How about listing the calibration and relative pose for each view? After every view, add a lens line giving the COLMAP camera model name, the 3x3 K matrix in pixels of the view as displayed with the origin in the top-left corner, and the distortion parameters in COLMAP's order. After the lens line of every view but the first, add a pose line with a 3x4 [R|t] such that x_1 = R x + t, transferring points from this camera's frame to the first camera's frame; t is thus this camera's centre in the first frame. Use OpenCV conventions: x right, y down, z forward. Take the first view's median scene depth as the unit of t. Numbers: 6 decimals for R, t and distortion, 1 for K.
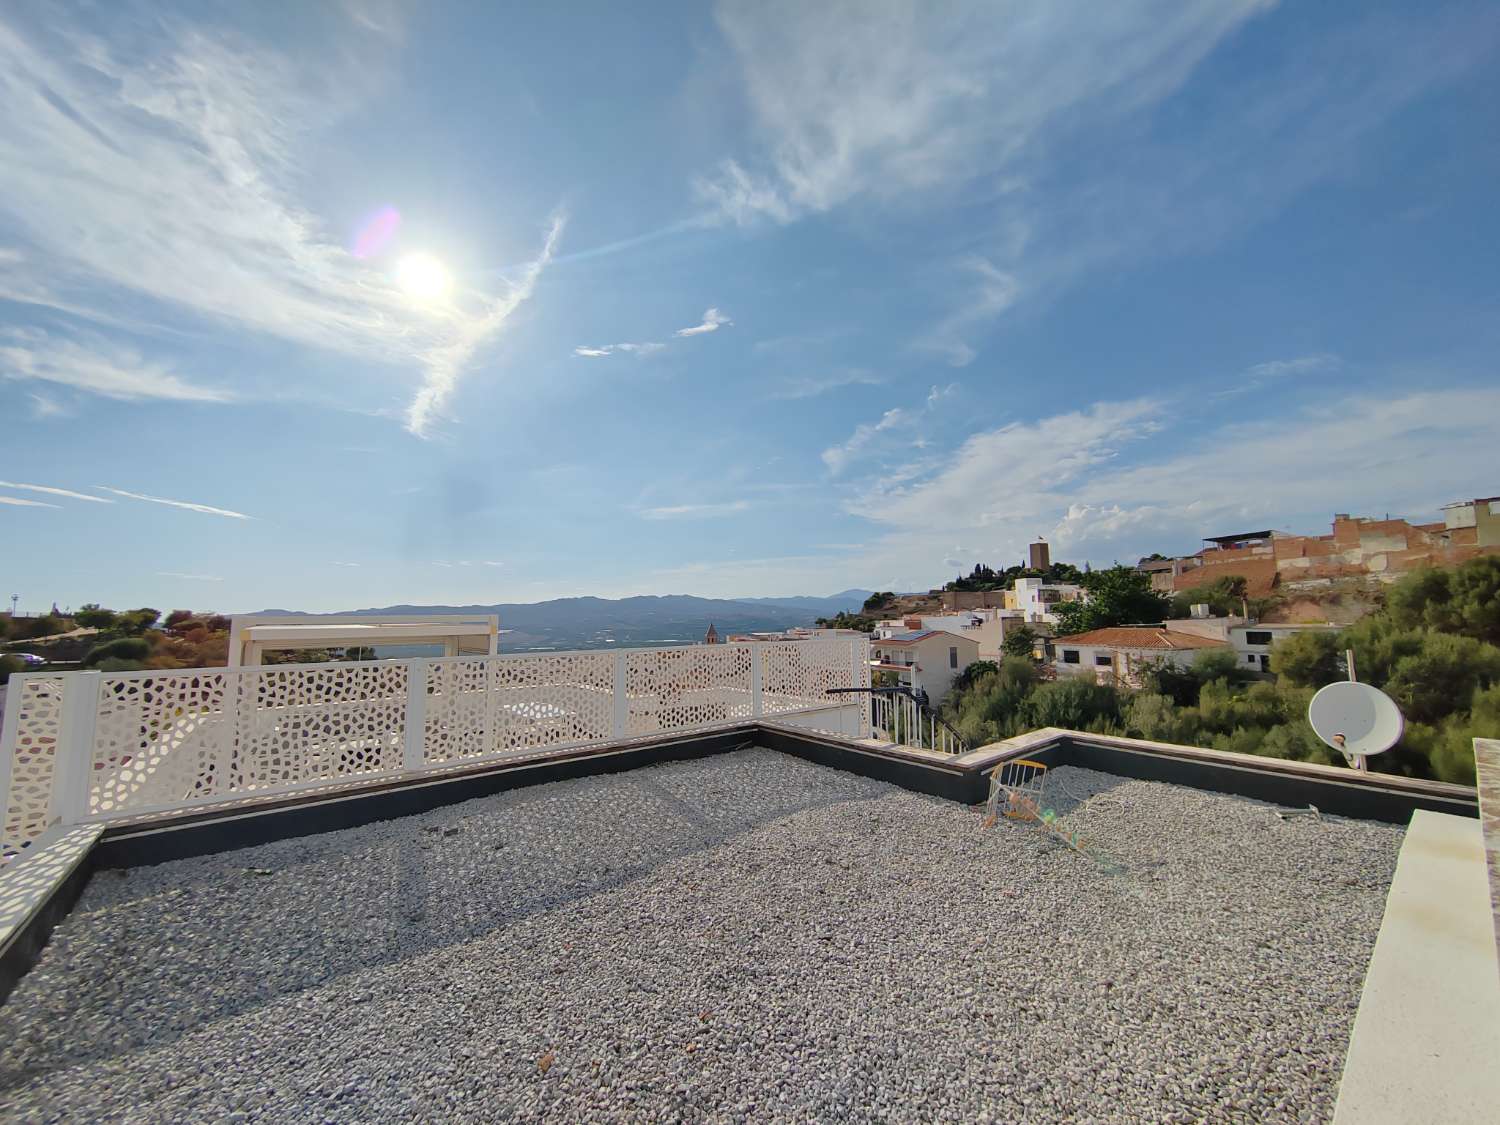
lens RADIAL K [[626.2, 0, 663.2], [0, 626.2, 562.5], [0, 0, 1]] dist [0.002125, 0.000396]
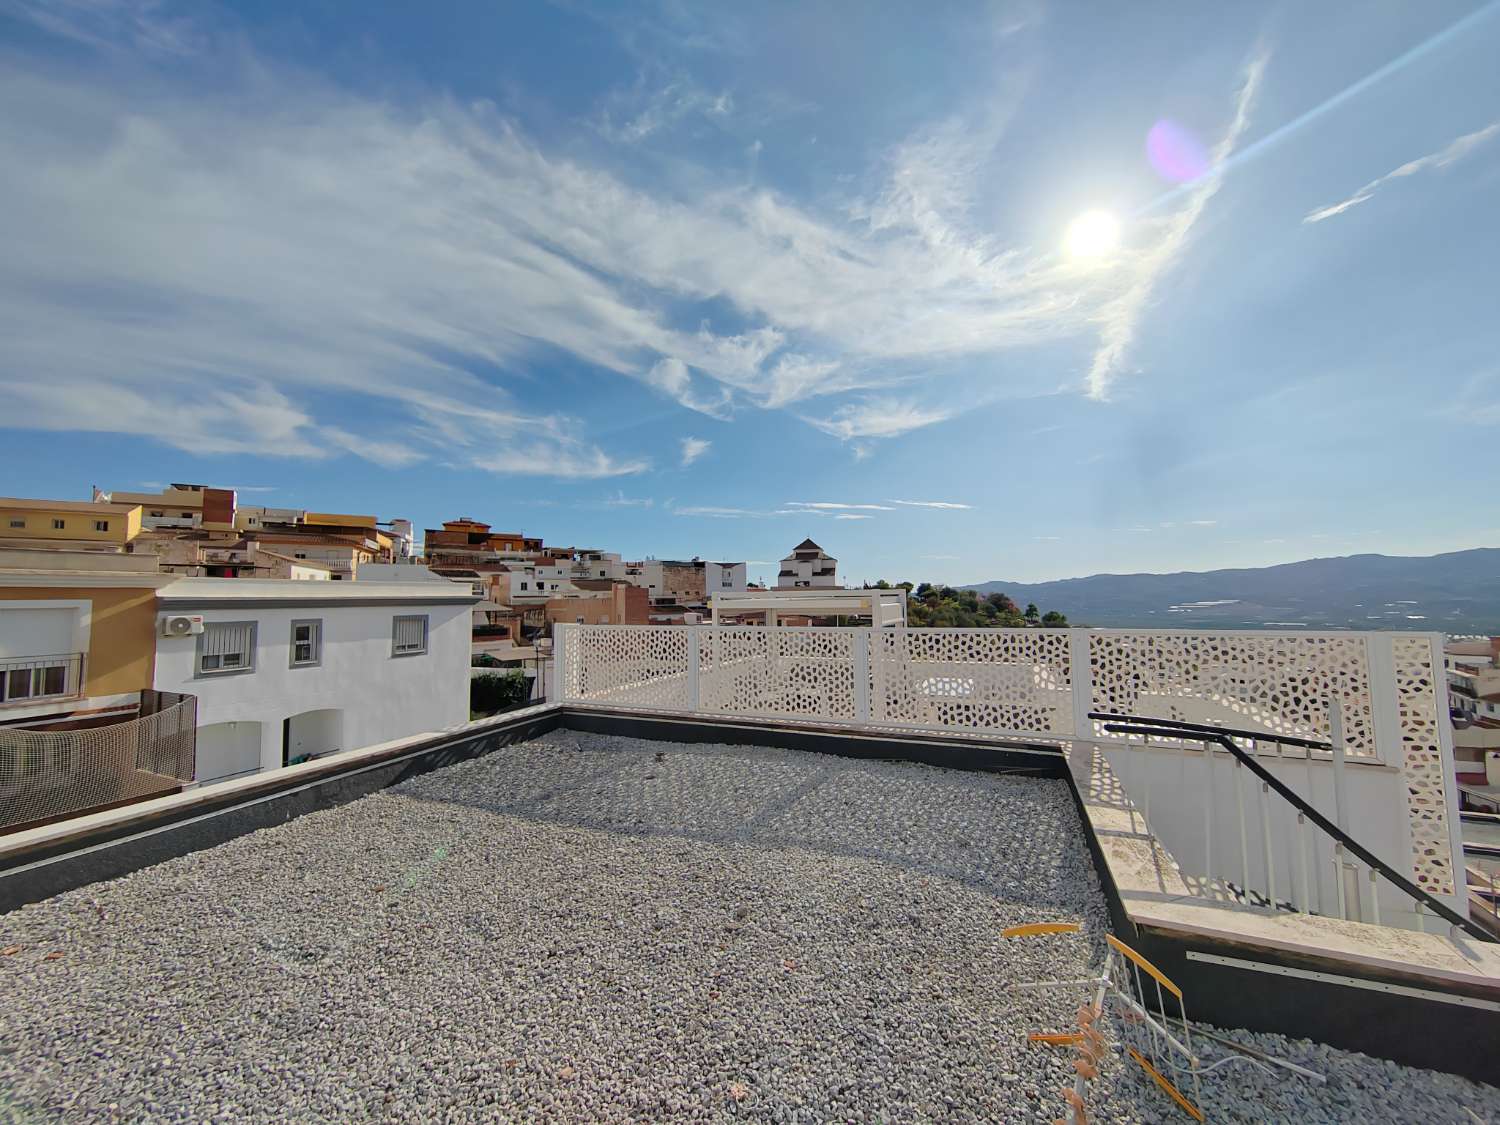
lens RADIAL K [[569.6, 0, 753.2], [0, 569.6, 559.2], [0, 0, 1]] dist [-0.000703, 0.000055]
pose [[0.474628, -0.053914, -0.878534, 0.117484], [0.089489, 0.995906, -0.012771, 0.006781], [0.875625, -0.072557, 0.477510, 0.090914]]
